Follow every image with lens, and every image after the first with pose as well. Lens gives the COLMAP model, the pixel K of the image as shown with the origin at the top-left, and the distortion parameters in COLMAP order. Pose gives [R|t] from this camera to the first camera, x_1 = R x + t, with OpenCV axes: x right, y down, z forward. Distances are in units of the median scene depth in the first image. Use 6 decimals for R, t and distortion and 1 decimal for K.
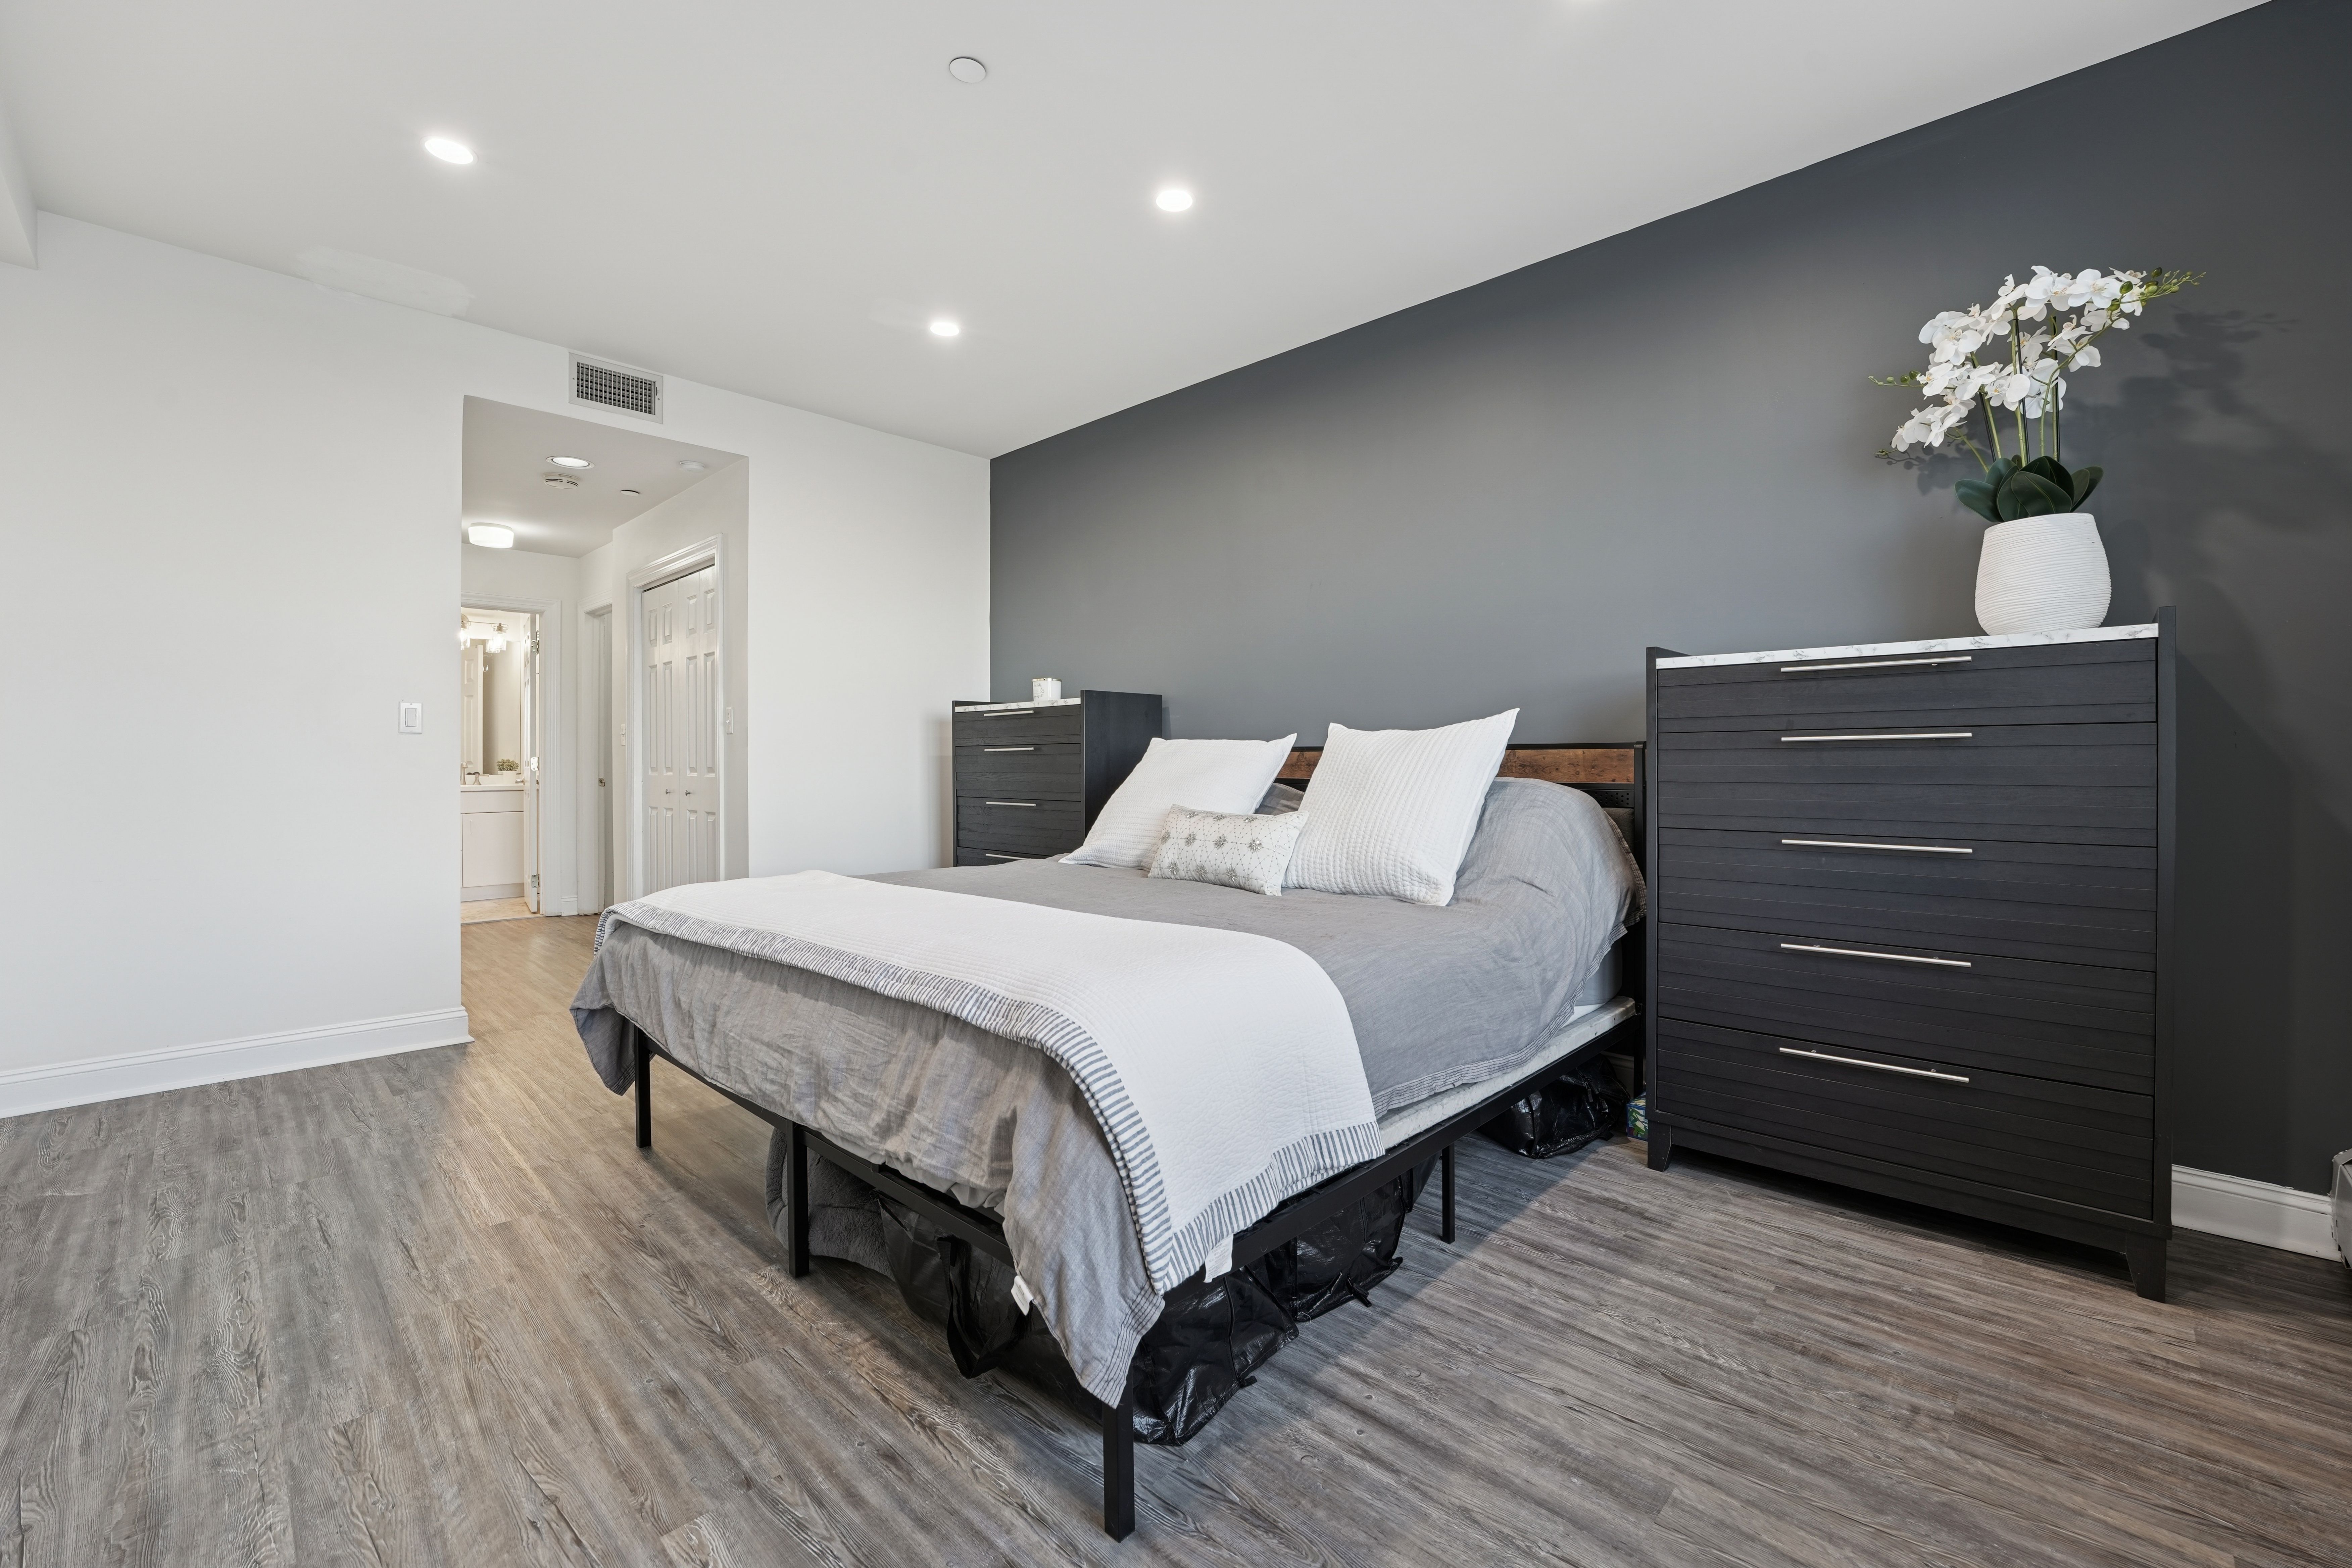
lens RADIAL K [[1005.2, 0, 1169.1], [0, 1005.2, 770.2], [0, 0, 1]] dist [-0.001982, -0.000218]
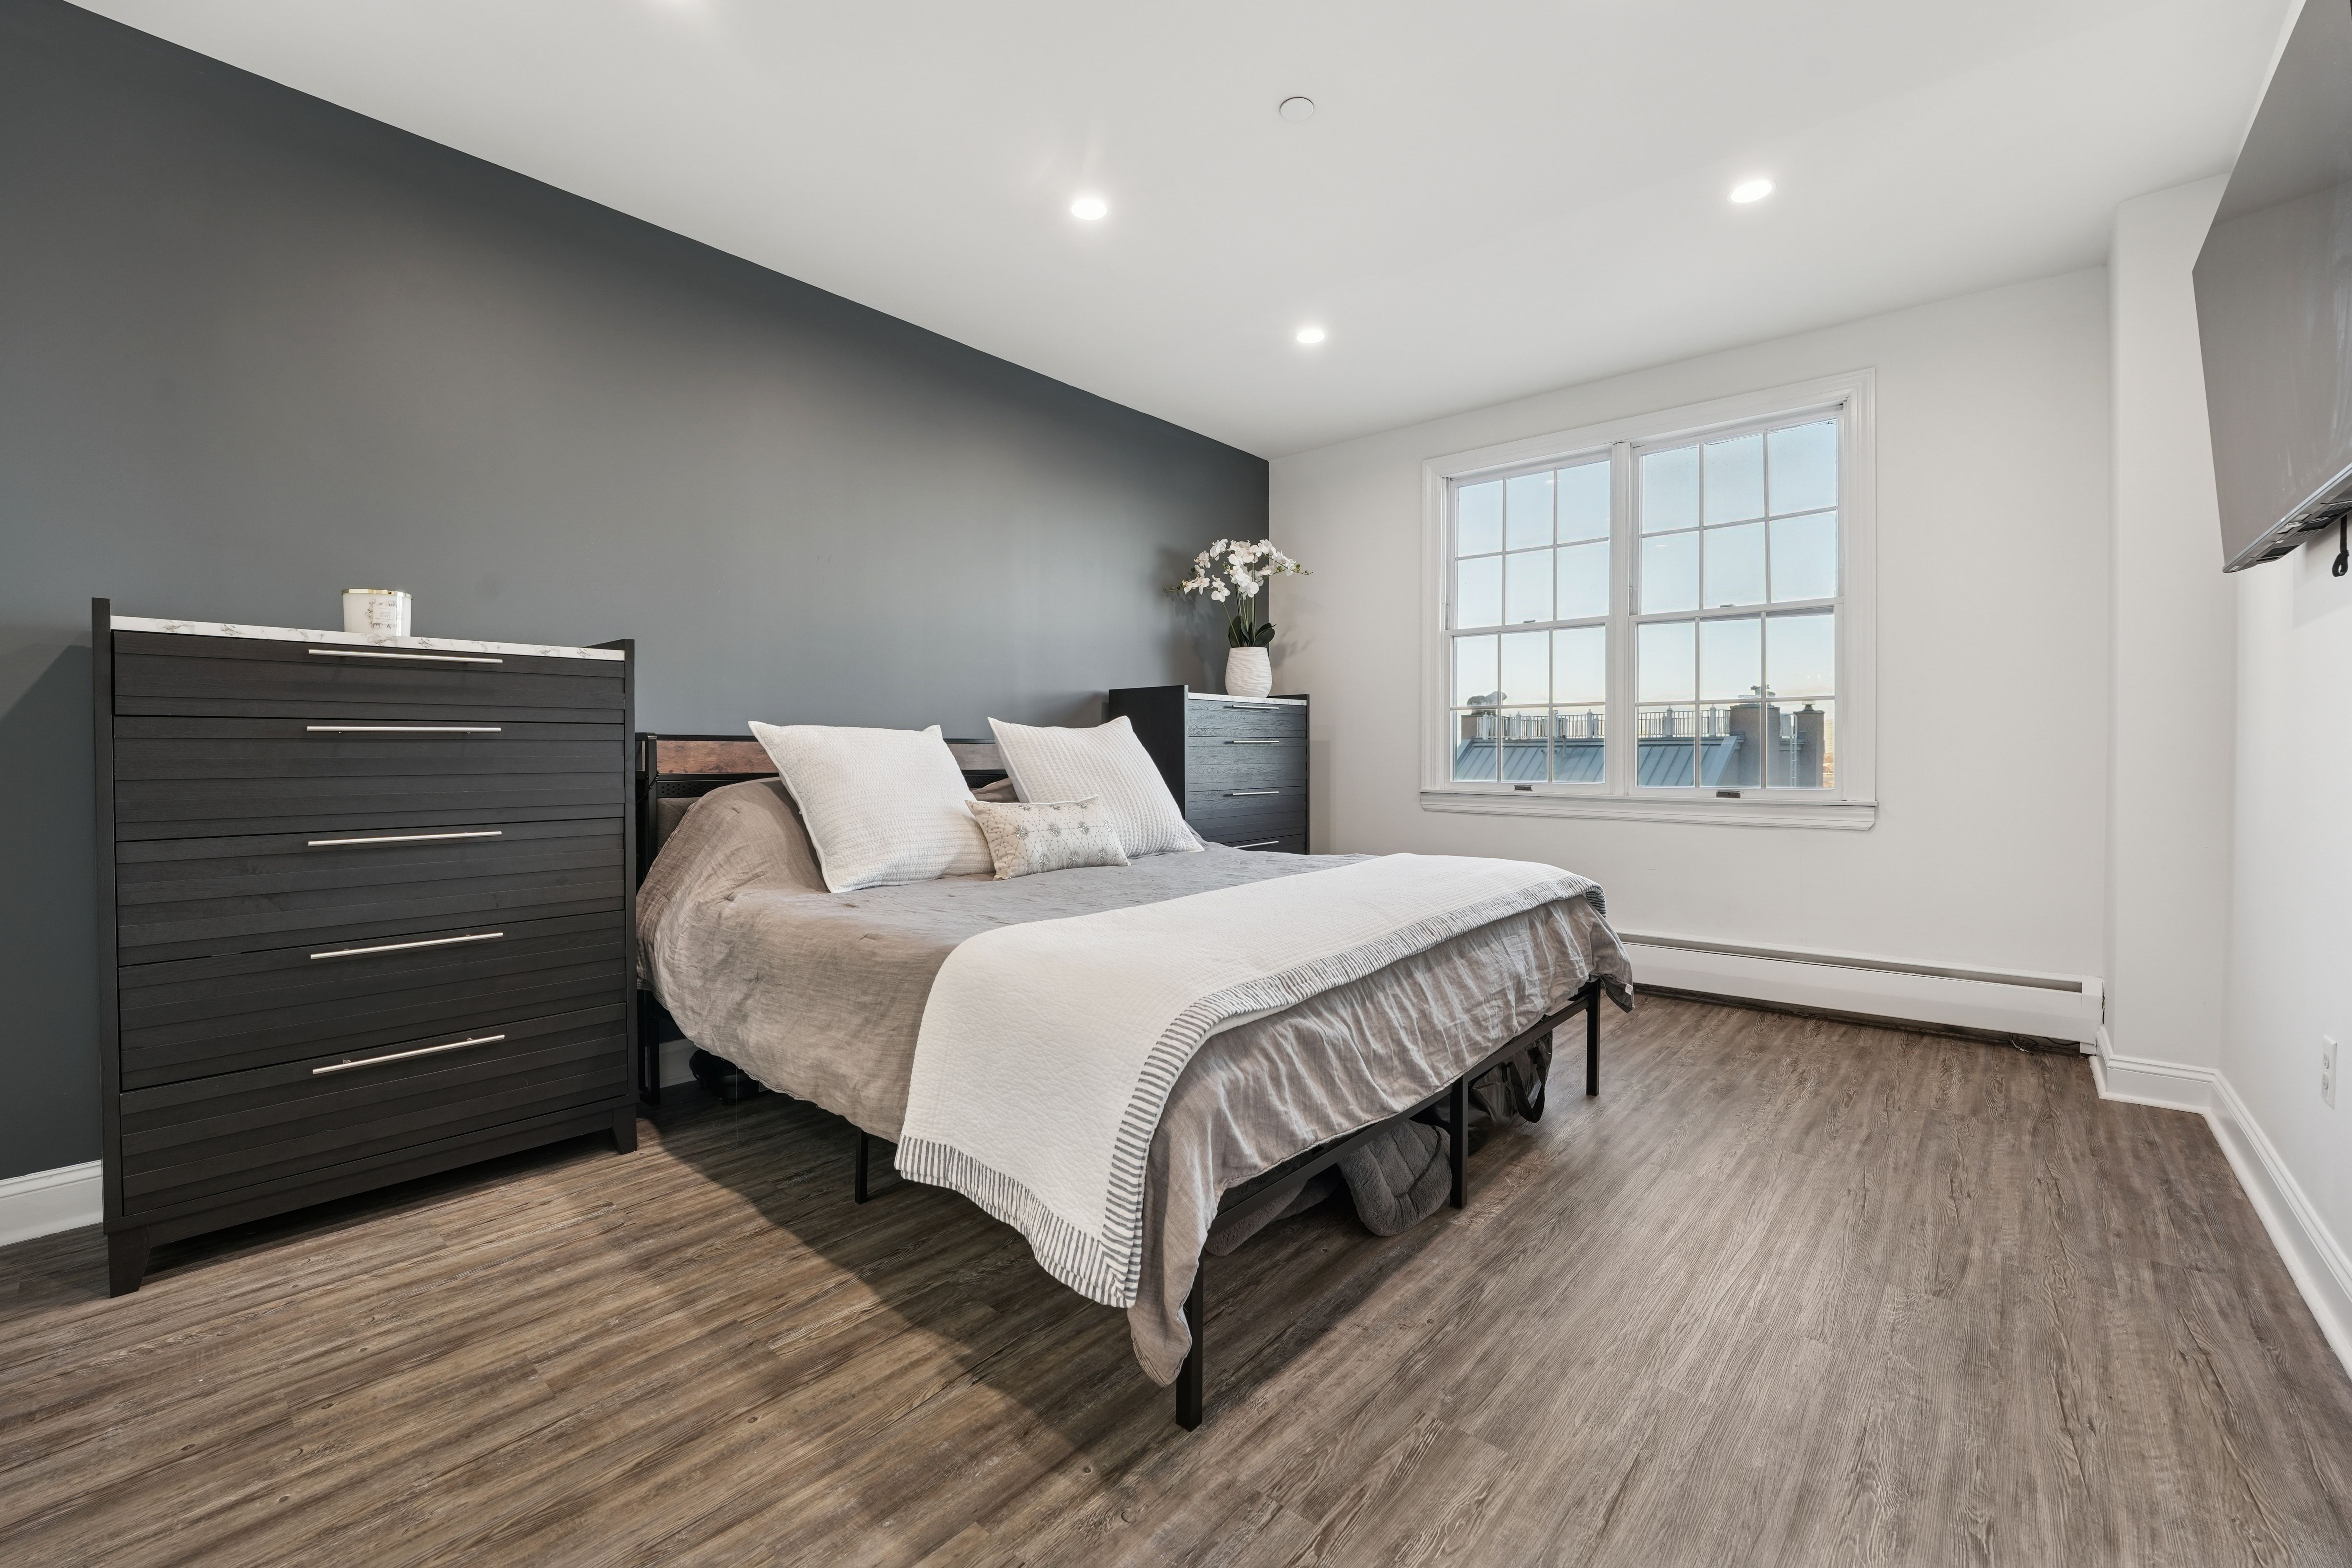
lens RADIAL K [[972.7, 0, 1169.1], [0, 972.7, 756.2], [0, 0, 1]] dist [-0.021240, 0.000131]
pose [[-0.075844, -0.002412, 0.997117, -1.242747], [0.008223, 0.999962, 0.003045, -0.009622], [-0.997086, 0.008430, -0.075821, 1.220352]]
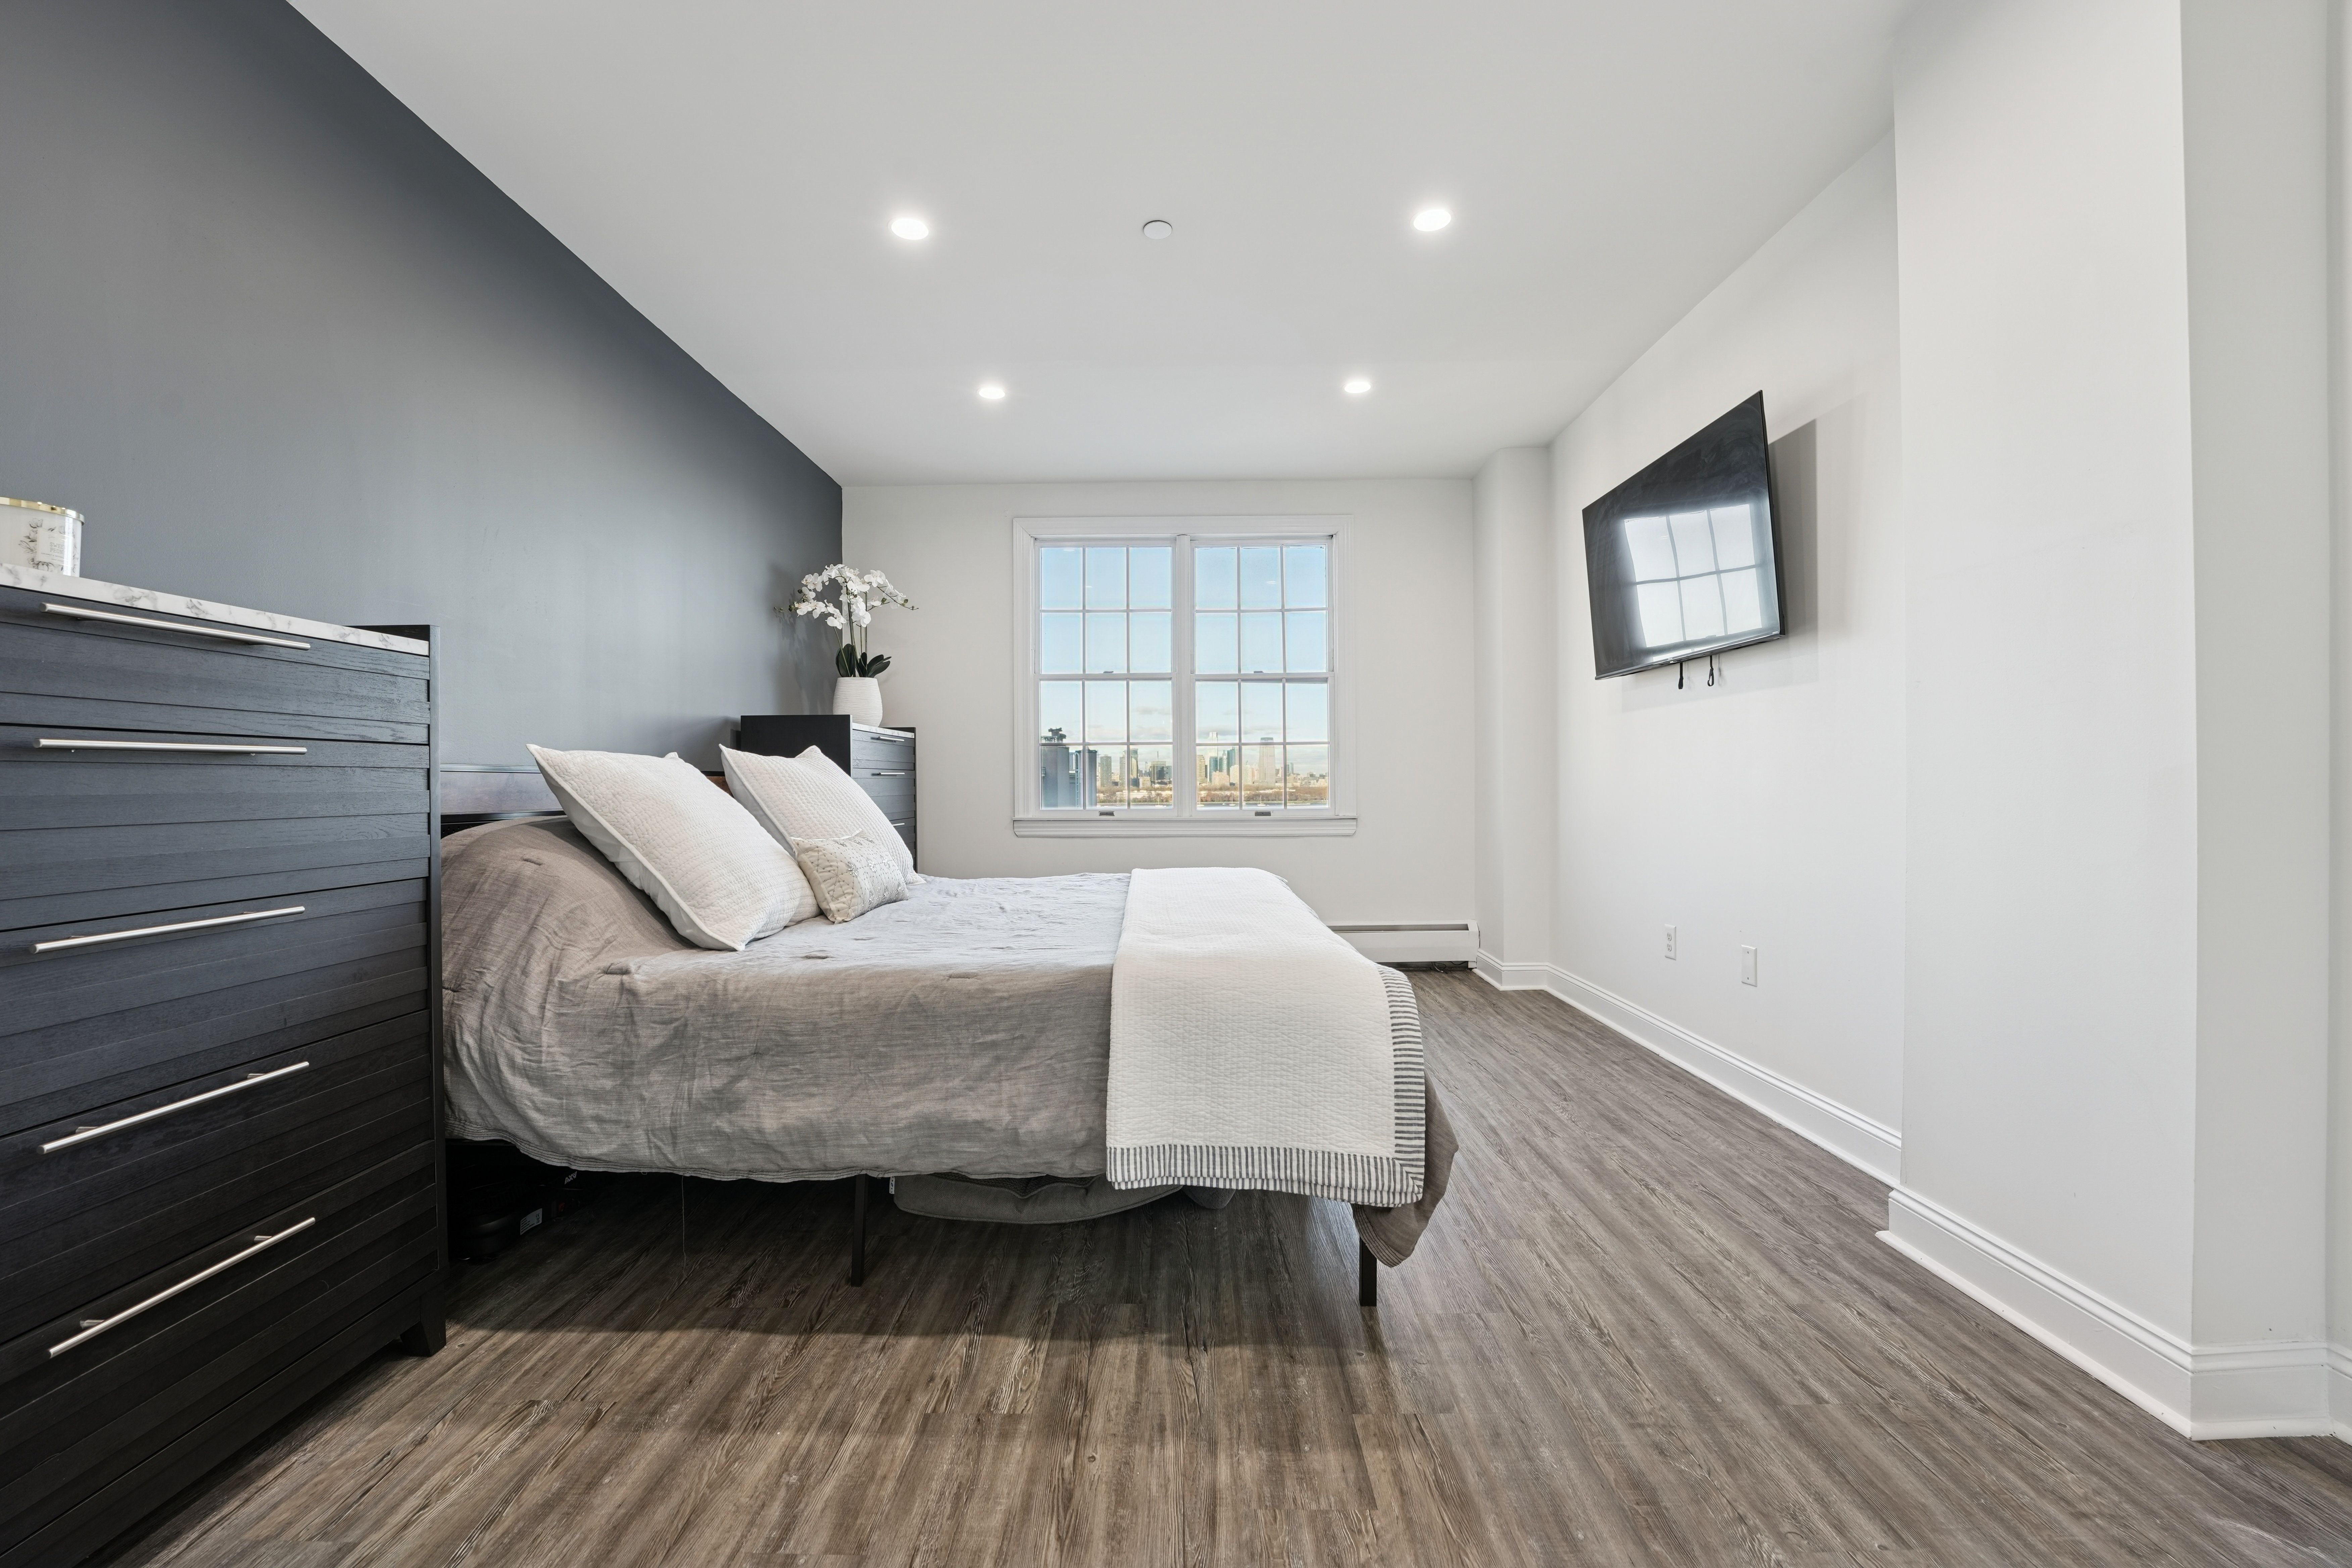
lens RADIAL K [[960.7, 0, 1176.0], [0, 960.7, 784.0], [0, 0, 1]] dist [-0.019091, 0.000204]
pose [[-0.707572, 0.007095, 0.706605, -1.067197], [0.014103, 0.999892, 0.004083, -0.010938], [-0.706500, 0.012854, -0.707596, 1.849354]]
